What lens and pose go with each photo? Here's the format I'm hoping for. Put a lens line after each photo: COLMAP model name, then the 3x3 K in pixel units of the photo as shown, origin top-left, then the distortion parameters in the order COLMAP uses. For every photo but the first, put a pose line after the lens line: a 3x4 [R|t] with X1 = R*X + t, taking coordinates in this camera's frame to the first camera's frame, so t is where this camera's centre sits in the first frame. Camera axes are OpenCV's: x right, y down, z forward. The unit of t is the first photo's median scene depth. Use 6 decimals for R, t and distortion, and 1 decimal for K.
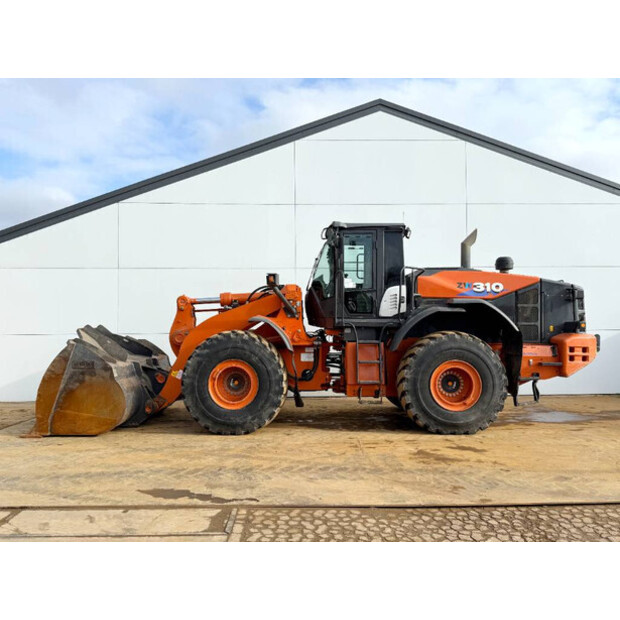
lens RADIAL K [[526.2, 0, 311.7], [0, 526.2, 326.1], [0, 0, 1]] dist [0.053358, -0.087418]
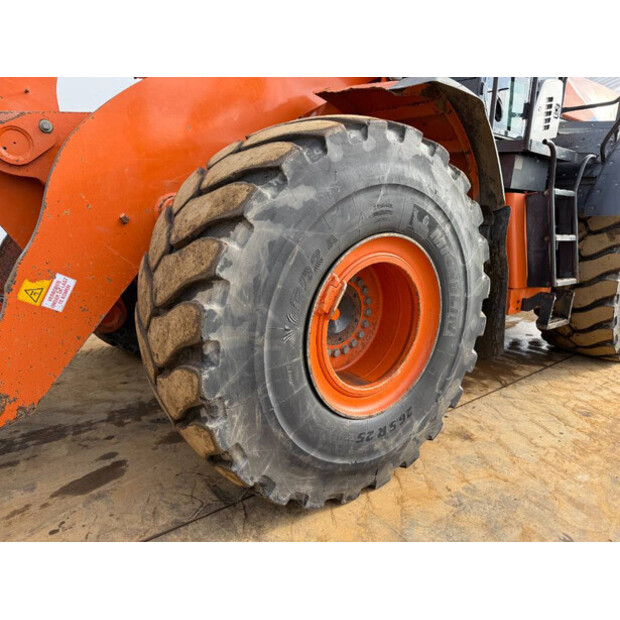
lens RADIAL K [[448.0, 0, 310.0], [0, 448.0, 313.4], [0, 0, 1]] dist [0.032178, -0.053760]
pose [[0.800748, -0.112741, 0.588296, -0.284201], [-0.036679, 0.971056, 0.236019, 0.046033], [-0.597877, -0.210569, 0.773436, 0.769097]]
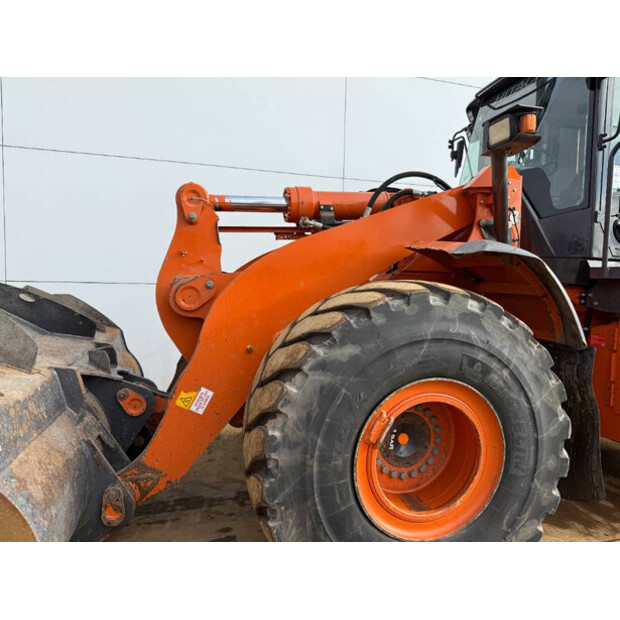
lens RADIAL K [[448.0, 0, 310.7], [0, 448.0, 309.1], [0, 0, 1]] dist [0.032178, -0.053760]
pose [[0.970719, 0.009985, 0.240009, -0.254524], [-0.026500, 0.997489, 0.065682, 0.007853], [-0.238751, -0.070119, 0.968546, 0.702008]]
